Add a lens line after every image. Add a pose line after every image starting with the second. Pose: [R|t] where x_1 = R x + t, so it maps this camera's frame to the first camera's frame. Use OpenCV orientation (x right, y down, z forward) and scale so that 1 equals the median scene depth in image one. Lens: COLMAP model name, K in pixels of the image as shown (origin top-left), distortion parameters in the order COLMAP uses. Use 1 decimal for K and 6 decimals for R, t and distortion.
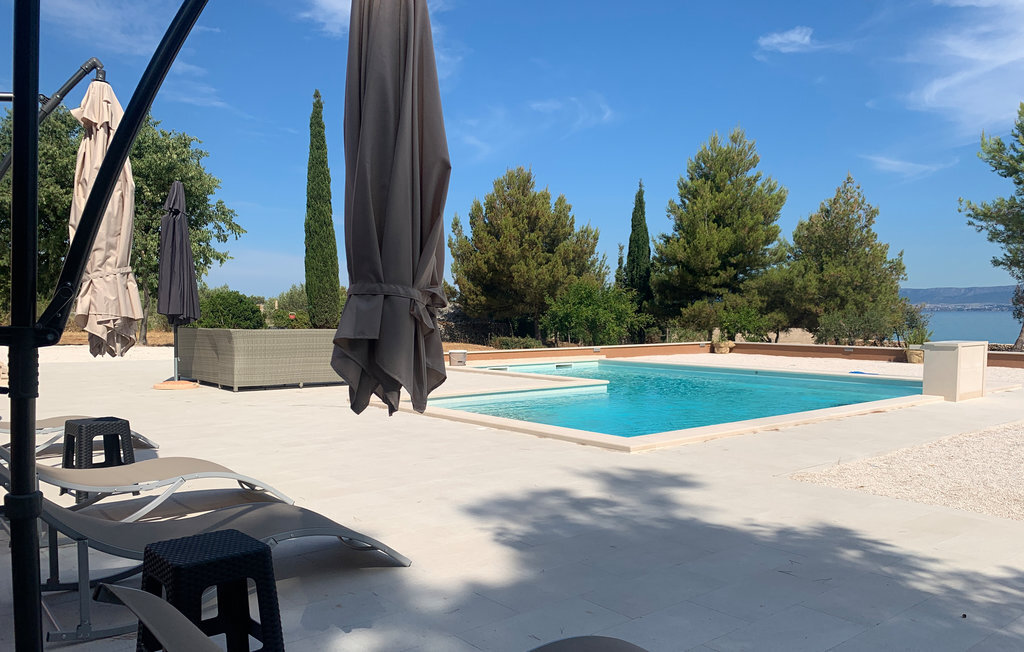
lens RADIAL K [[781.4, 0, 511.6], [0, 781.4, 397.1], [0, 0, 1]] dist [0.076641, -0.223665]
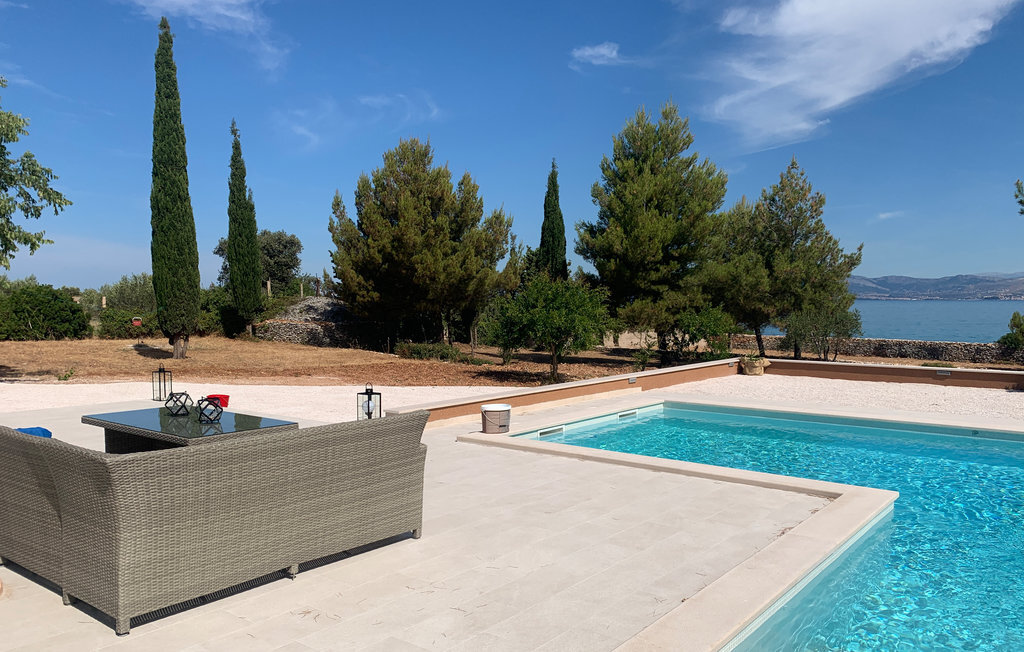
lens RADIAL K [[774.1, 0, 510.8], [0, 774.1, 391.1], [0, 0, 1]] dist [-0.002148, -0.004443]
pose [[0.978410, -0.024640, 0.205202, -0.073384], [0.023042, 0.999683, 0.010174, -0.032003], [-0.205387, -0.005226, 0.978667, 0.184919]]
